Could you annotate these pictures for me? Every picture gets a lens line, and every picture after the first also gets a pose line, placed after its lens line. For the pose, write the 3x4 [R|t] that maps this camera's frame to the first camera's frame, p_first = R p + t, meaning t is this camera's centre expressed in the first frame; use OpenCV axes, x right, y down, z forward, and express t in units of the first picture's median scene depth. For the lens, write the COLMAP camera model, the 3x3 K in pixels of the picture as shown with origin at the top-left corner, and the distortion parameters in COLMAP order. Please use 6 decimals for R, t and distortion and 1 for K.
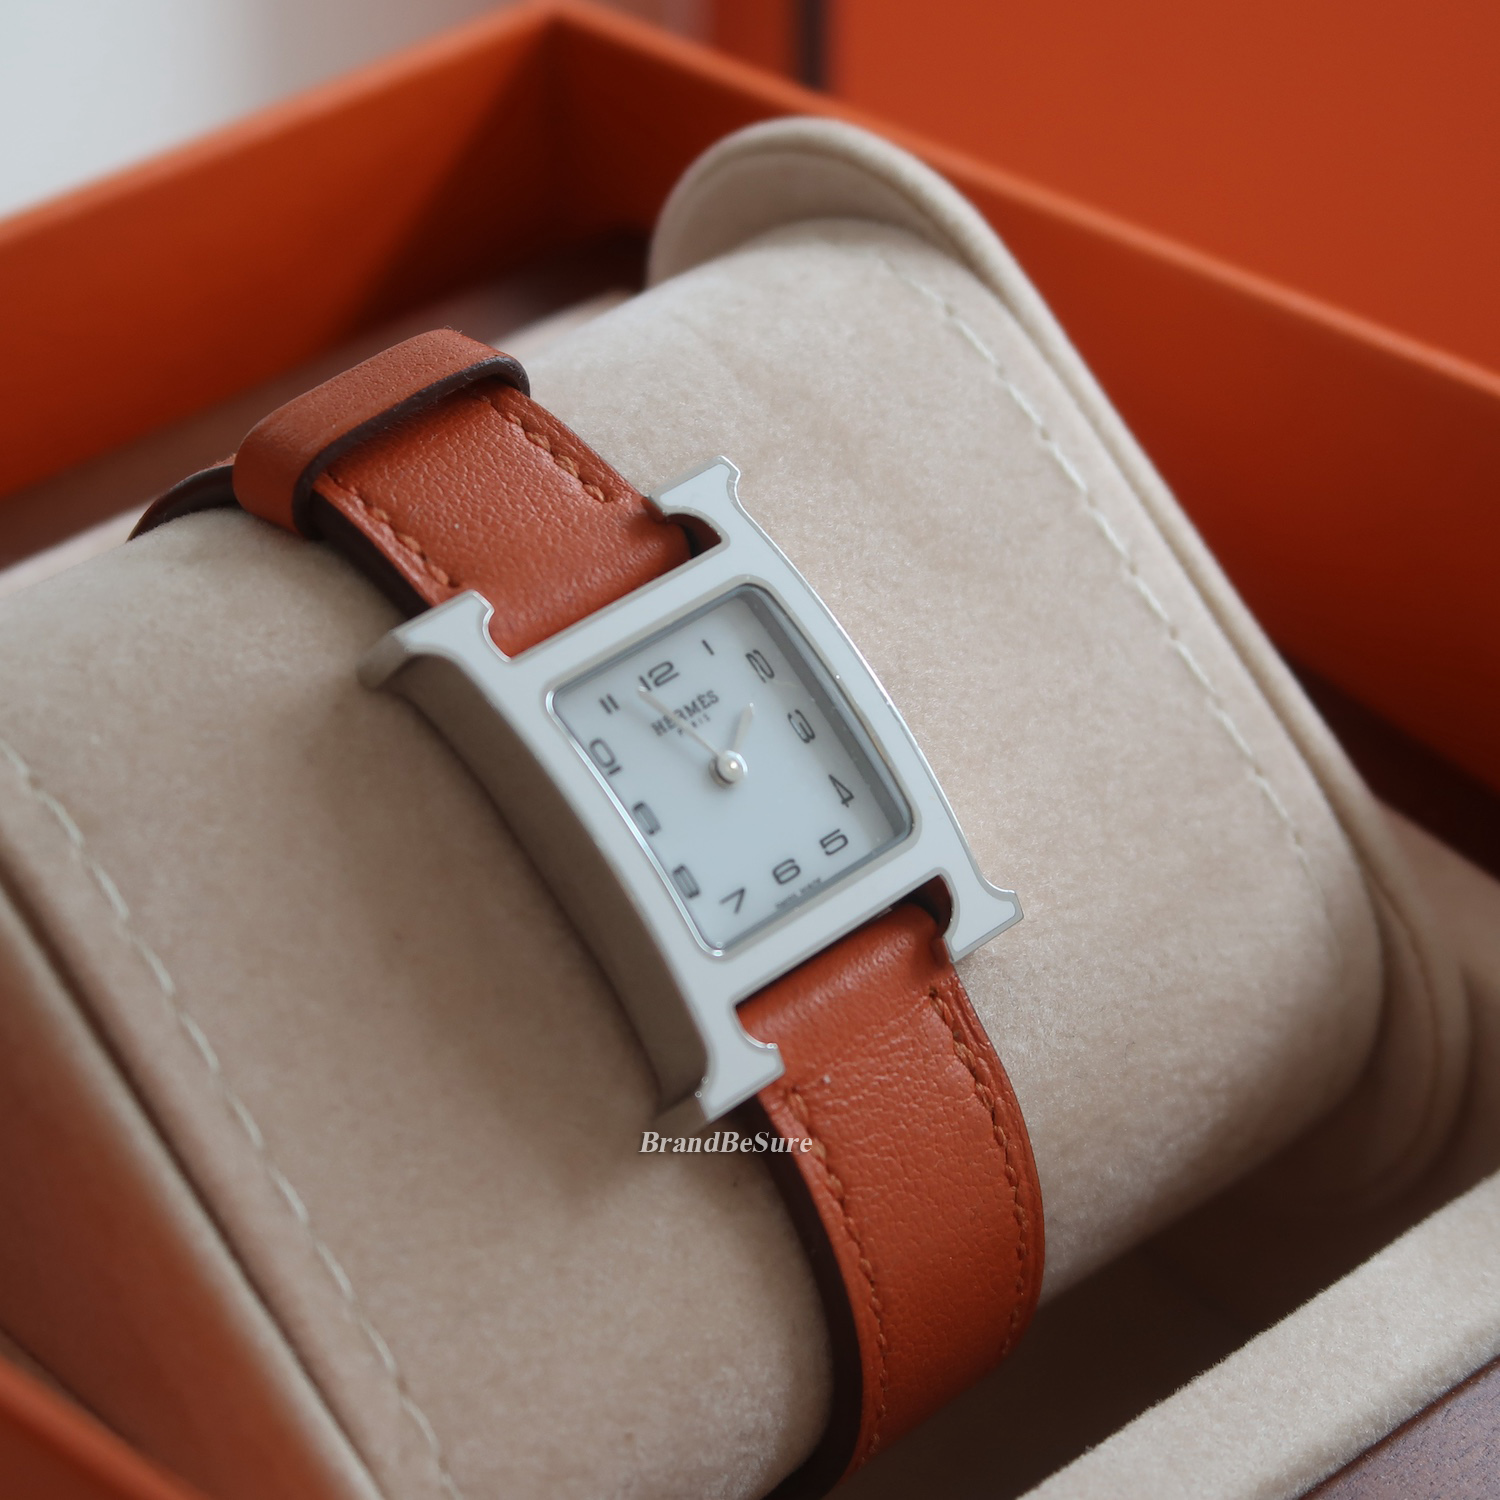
lens RADIAL K [[5566.3, 0, 750.0], [0, 5566.3, 750.0], [0, 0, 1]] dist [-0.130995, -0.760472]
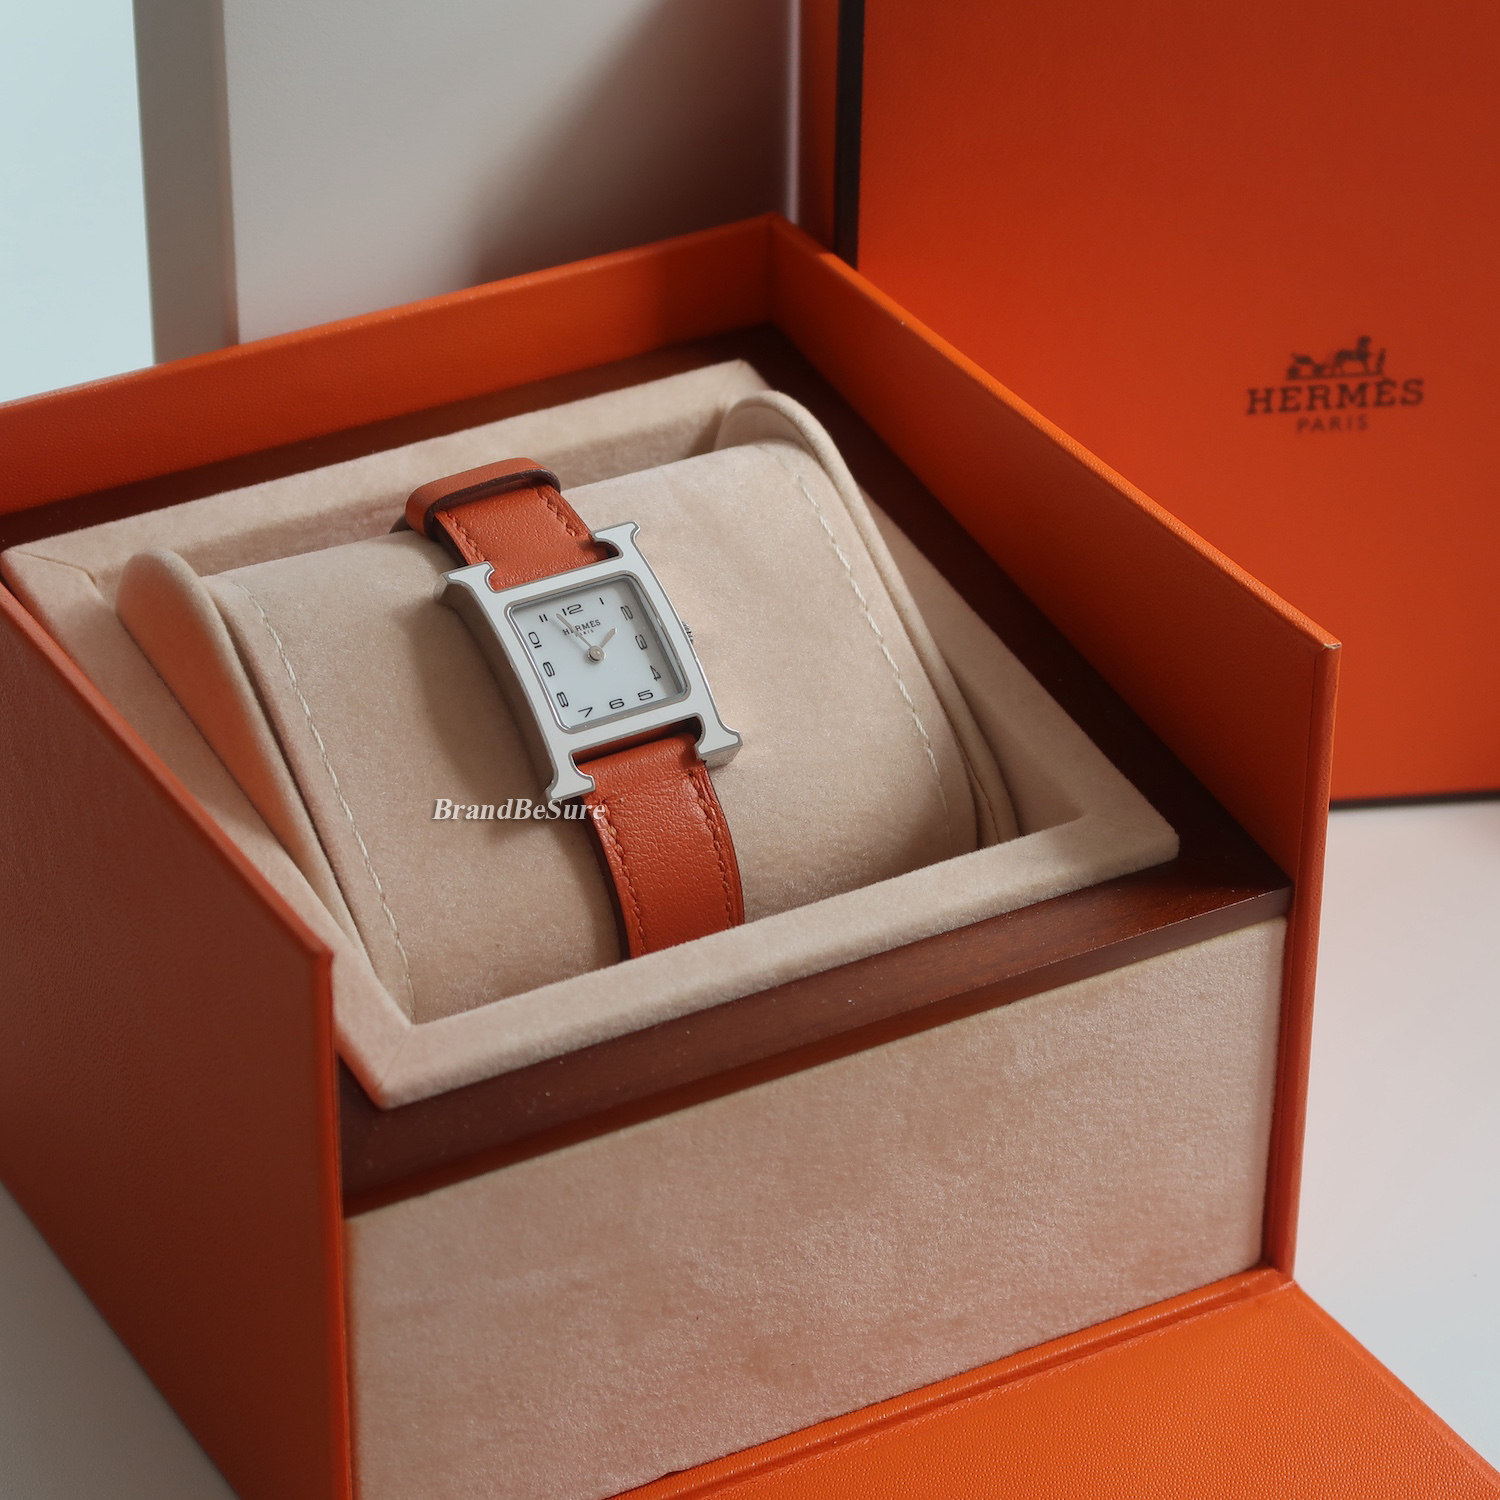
lens RADIAL K [[5566.3, 0, 750.0], [0, 5566.3, 750.0], [0, 0, 1]] dist [-0.130995, -0.760472]
pose [[0.955457, 0.072904, -0.285984, 0.663336], [-0.110617, 0.986833, -0.117999, 0.284163], [0.273616, 0.144377, 0.950941, -1.005075]]
